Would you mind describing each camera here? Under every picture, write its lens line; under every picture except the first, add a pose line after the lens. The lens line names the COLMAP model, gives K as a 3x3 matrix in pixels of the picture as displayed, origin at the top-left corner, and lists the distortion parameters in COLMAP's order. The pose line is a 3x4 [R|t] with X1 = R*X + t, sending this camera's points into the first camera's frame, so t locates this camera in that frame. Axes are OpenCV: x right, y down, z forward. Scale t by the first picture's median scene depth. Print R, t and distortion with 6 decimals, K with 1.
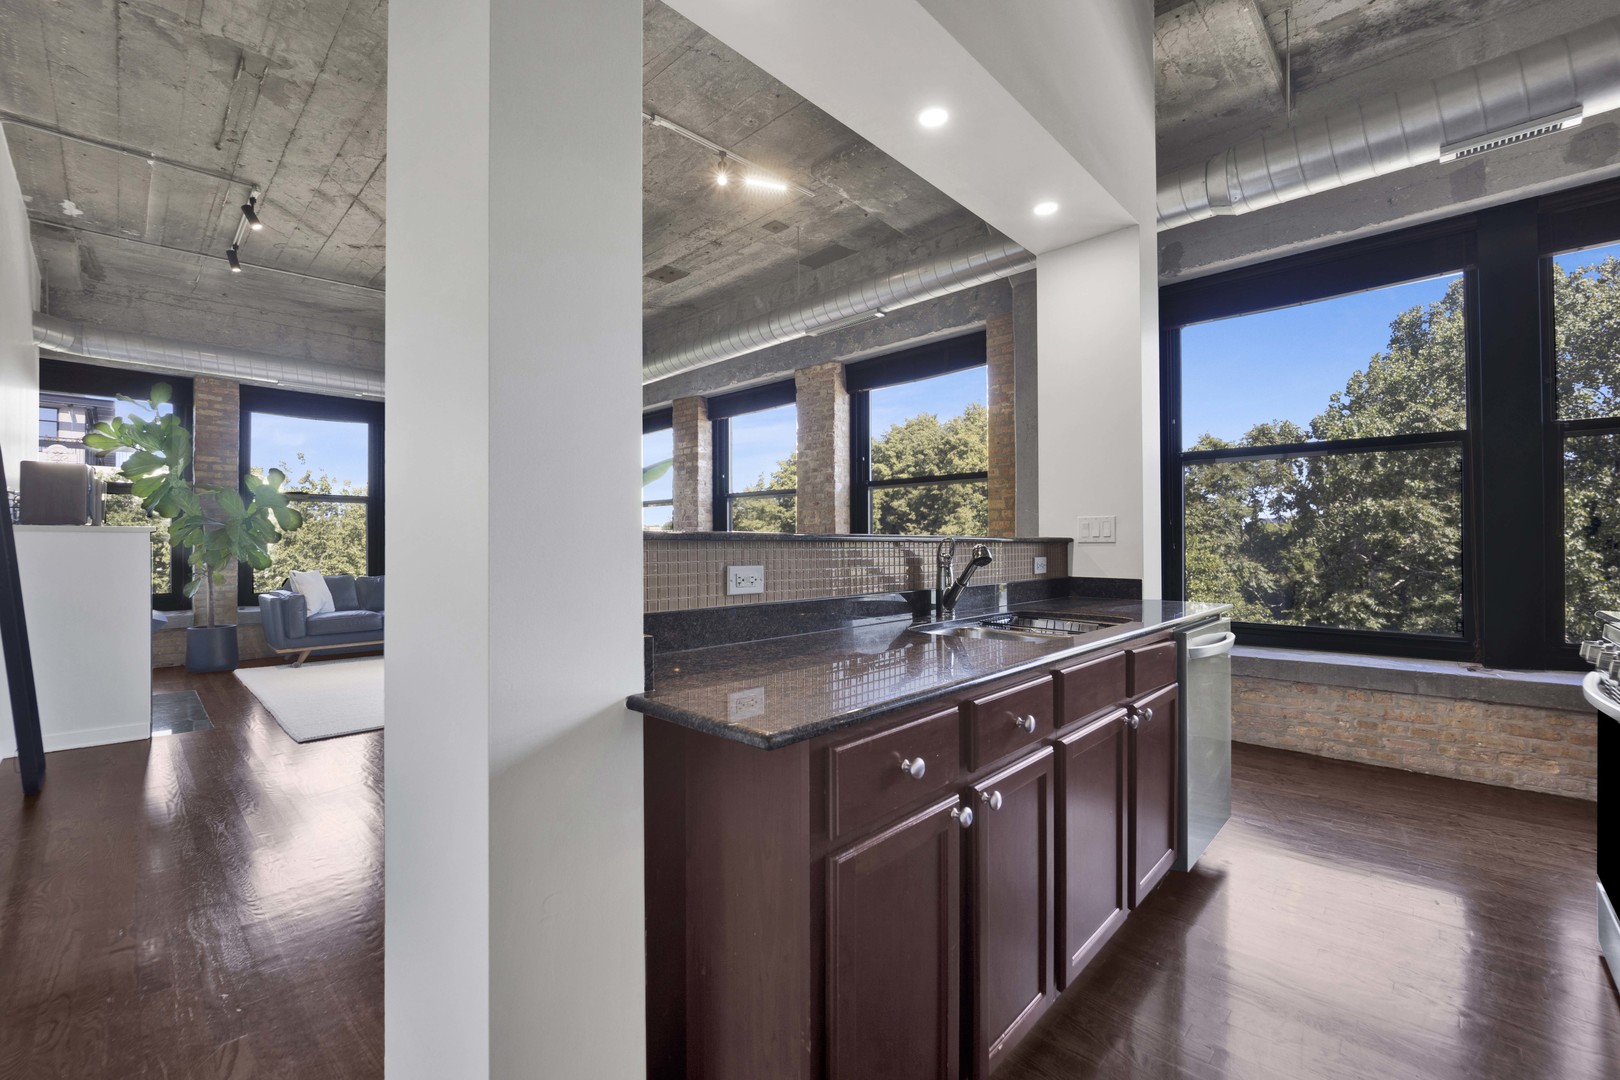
lens RADIAL K [[678.7, 0, 808.8], [0, 678.7, 543.2], [0, 0, 1]] dist [-0.022956, 0.000671]
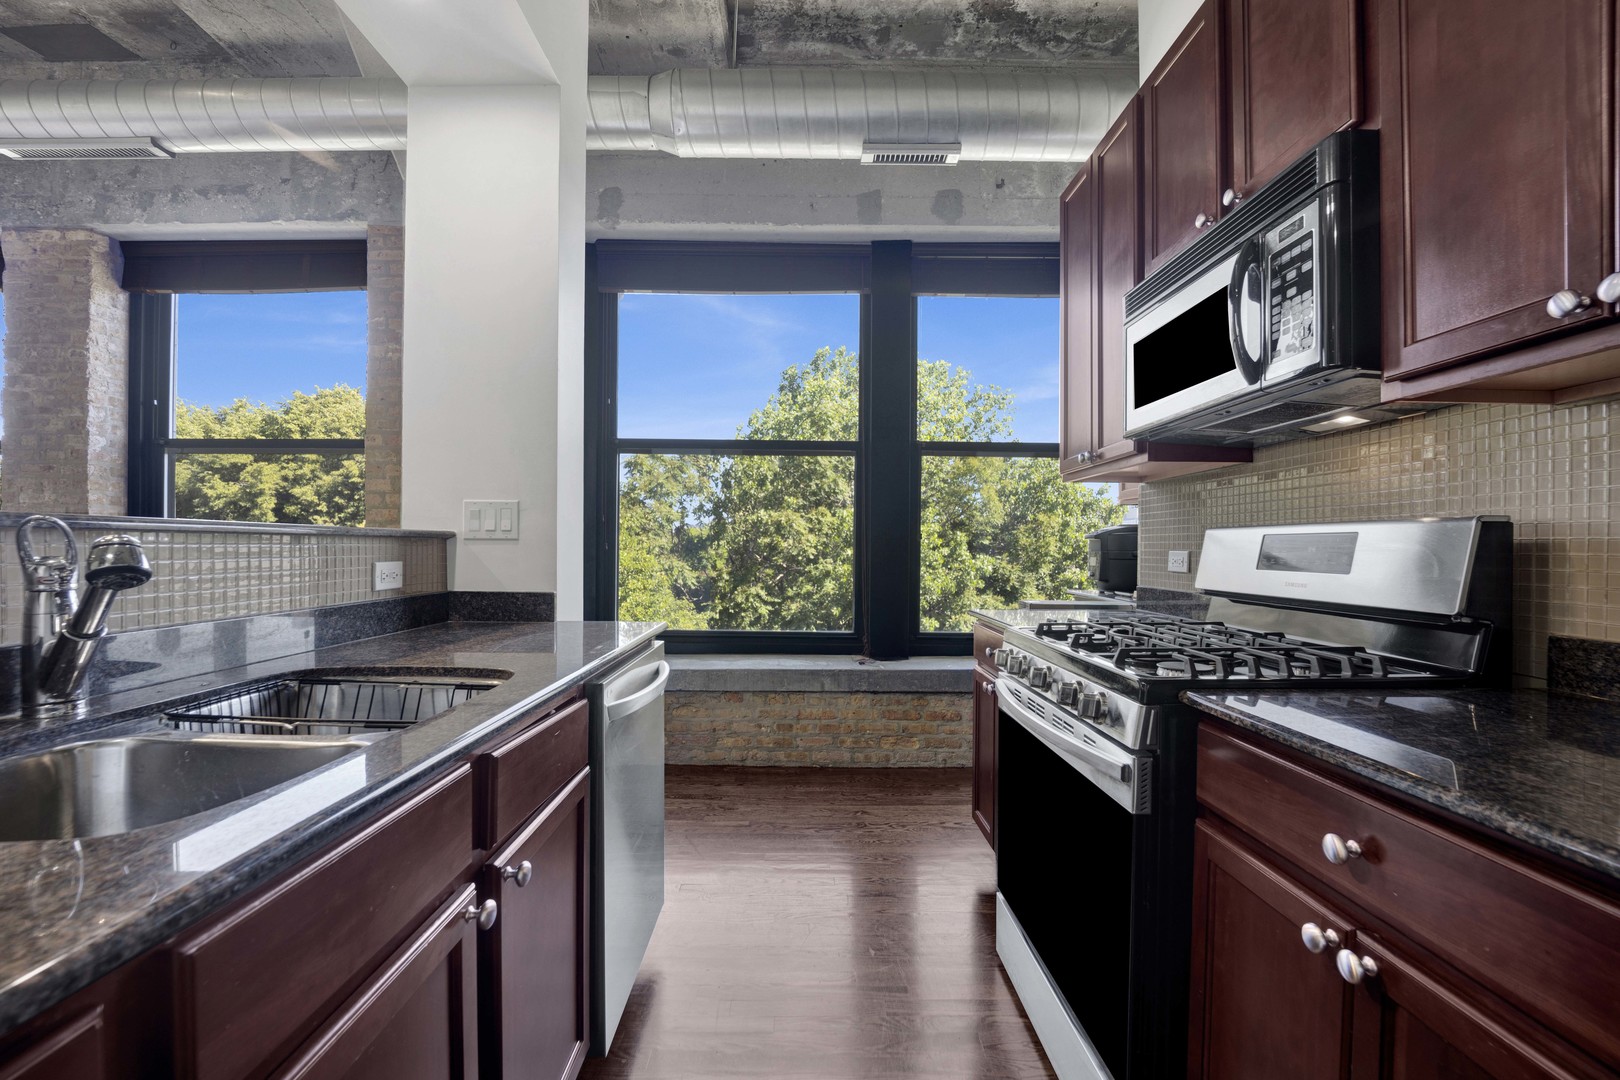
lens RADIAL K [[678.7, 0, 808.8], [0, 678.7, 543.2], [0, 0, 1]] dist [-0.022956, 0.000671]
pose [[0.716736, 0.011979, 0.697241, 0.108996], [-0.011911, 0.999917, -0.004935, 0.001694], [-0.697243, -0.004768, 0.716819, 0.176623]]
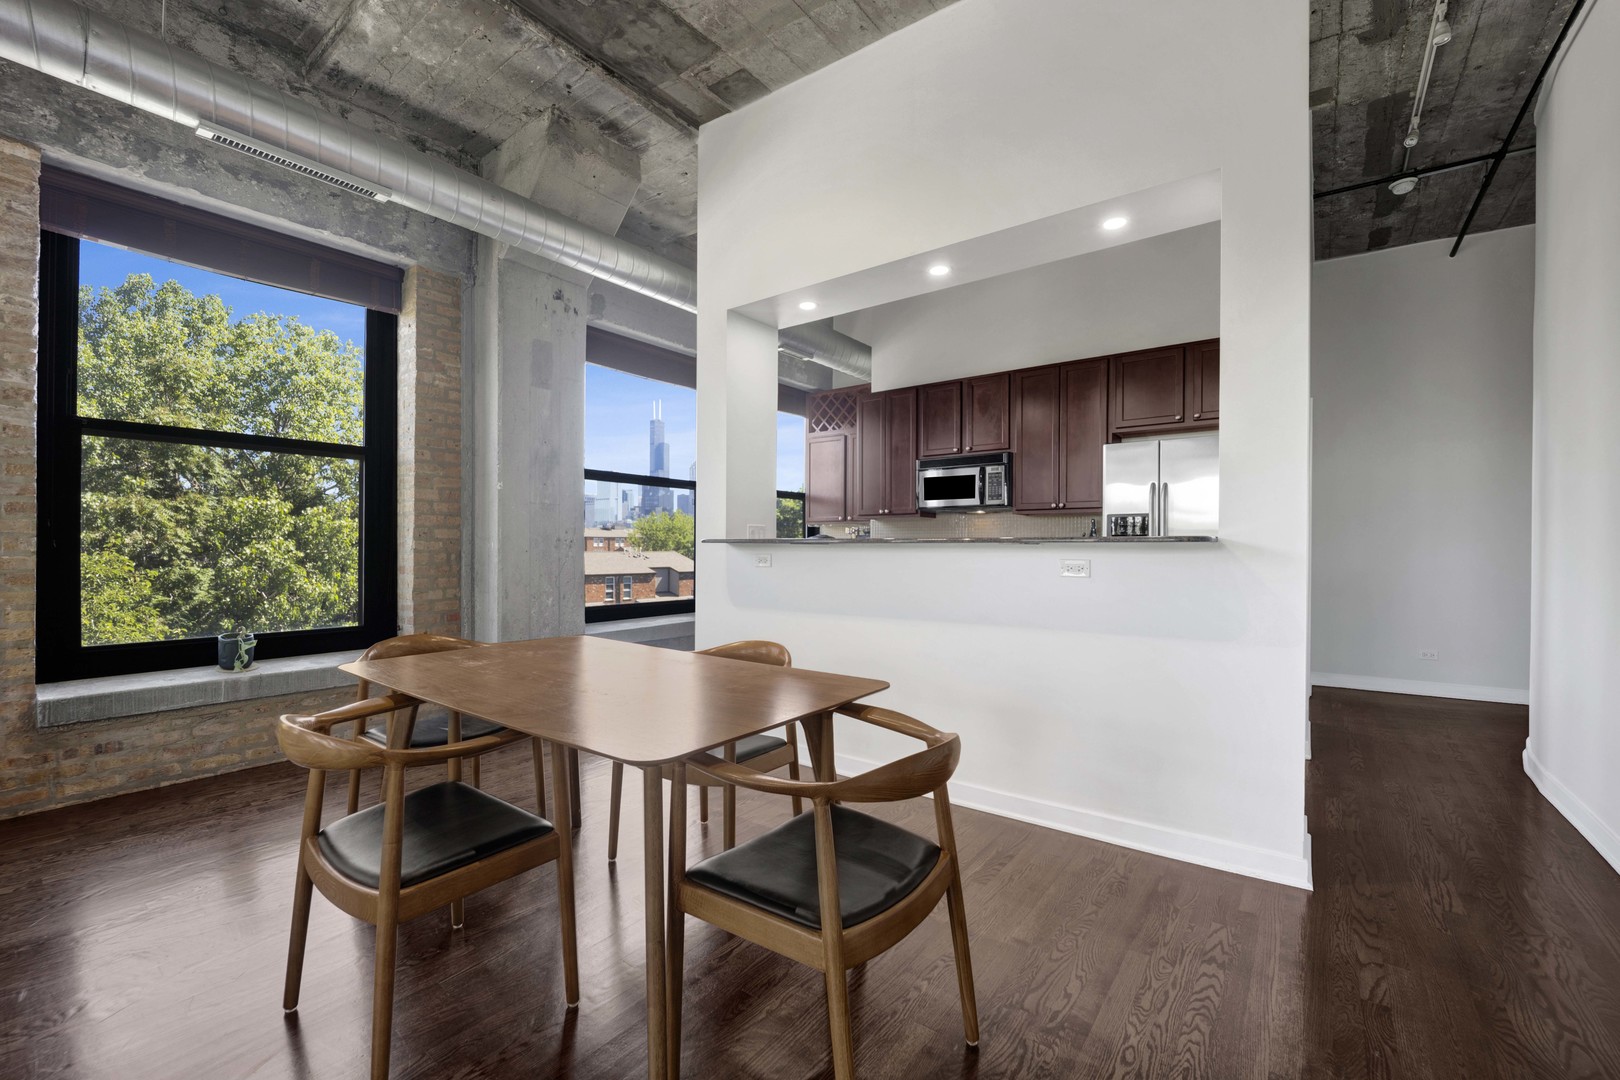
lens RADIAL K [[678.7, 0, 808.8], [0, 678.7, 543.2], [0, 0, 1]] dist [-0.022956, 0.000671]
pose [[-0.124126, 0.006984, 0.992242, -0.578033], [-0.006434, 0.999949, -0.007843, 0.004783], [-0.992246, -0.007358, -0.124074, 0.634927]]
